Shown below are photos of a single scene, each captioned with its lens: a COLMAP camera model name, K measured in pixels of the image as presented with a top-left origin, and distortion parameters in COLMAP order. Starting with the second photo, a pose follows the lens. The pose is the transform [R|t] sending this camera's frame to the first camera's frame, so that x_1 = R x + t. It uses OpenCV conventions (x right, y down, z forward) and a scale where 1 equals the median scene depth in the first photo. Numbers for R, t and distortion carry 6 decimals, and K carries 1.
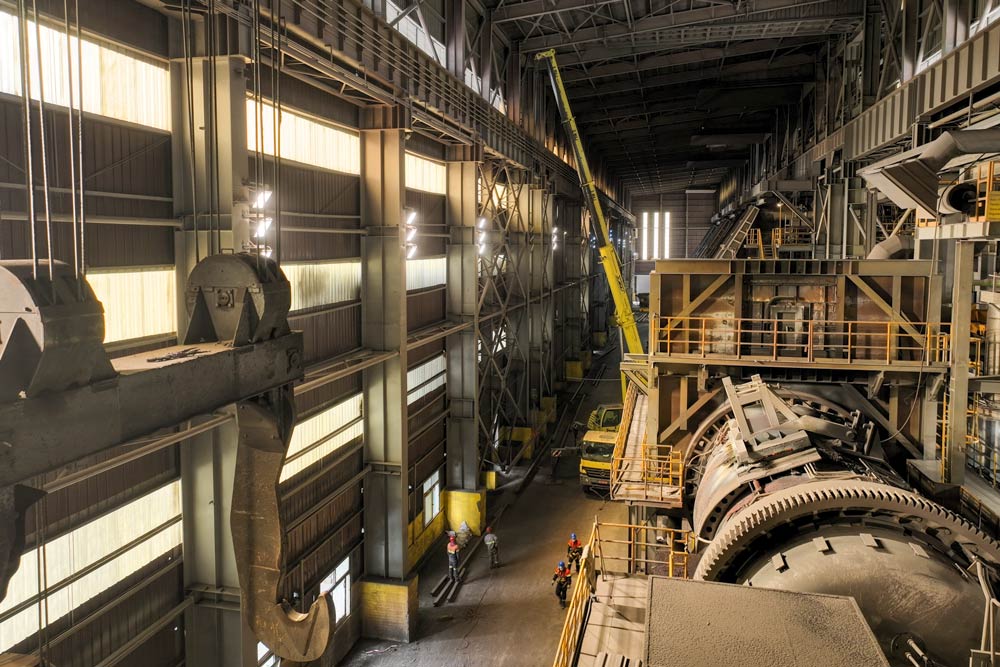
lens RADIAL K [[694.1, 0, 504.6], [0, 694.1, 290.9], [0, 0, 1]] dist [0.001284, 0.010927]
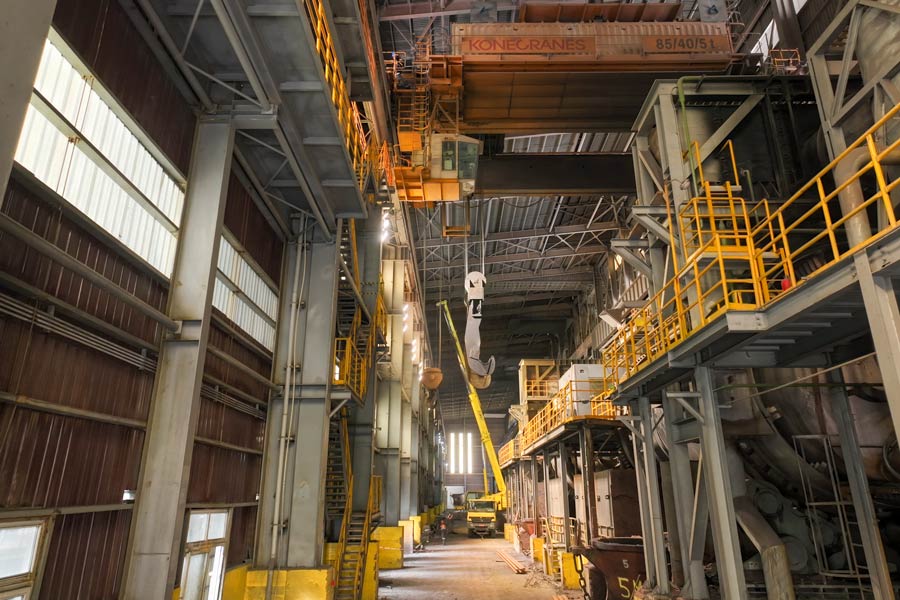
lens RADIAL K [[624.7, 0, 454.1], [0, 624.7, 261.7], [0, 0, 1]] dist [0.001284, 0.010927]
pose [[0.972354, 0.077475, 0.220283, -0.404298], [0.020346, 0.911657, -0.410448, 0.413384], [-0.232622, 0.403583, 0.884877, -0.766761]]
